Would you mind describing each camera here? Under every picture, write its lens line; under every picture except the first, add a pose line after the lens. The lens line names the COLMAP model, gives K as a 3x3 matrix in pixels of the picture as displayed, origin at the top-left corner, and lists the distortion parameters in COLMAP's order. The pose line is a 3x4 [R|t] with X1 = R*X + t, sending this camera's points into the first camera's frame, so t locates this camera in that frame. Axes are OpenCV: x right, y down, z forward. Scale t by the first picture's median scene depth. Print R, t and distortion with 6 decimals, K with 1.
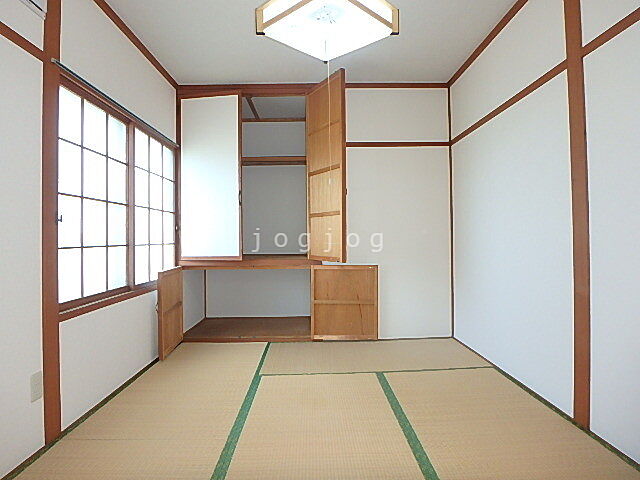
lens RADIAL K [[385.3, 0, 320.0], [0, 385.3, 240.0], [0, 0, 1]] dist [-0.040984, 0.000618]
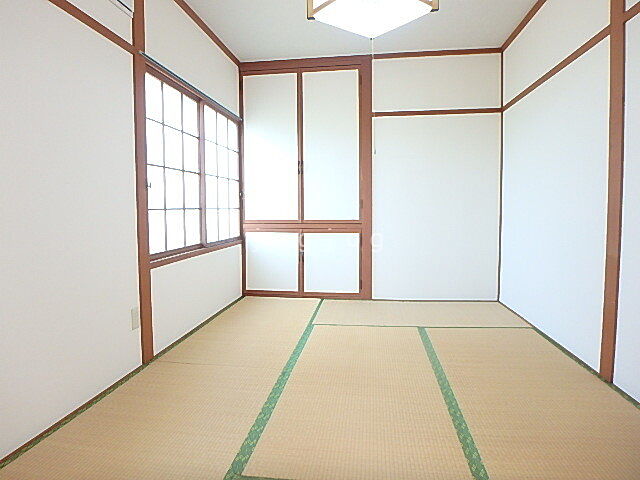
lens RADIAL K [[385.3, 0, 320.0], [0, 385.3, 240.0], [0, 0, 1]] dist [-0.040984, 0.000618]
pose [[0.988236, 0.016999, -0.151986, 0.039588], [-0.004820, 0.996771, 0.080149, 0.015242], [0.152857, -0.078474, 0.985128, -0.118226]]
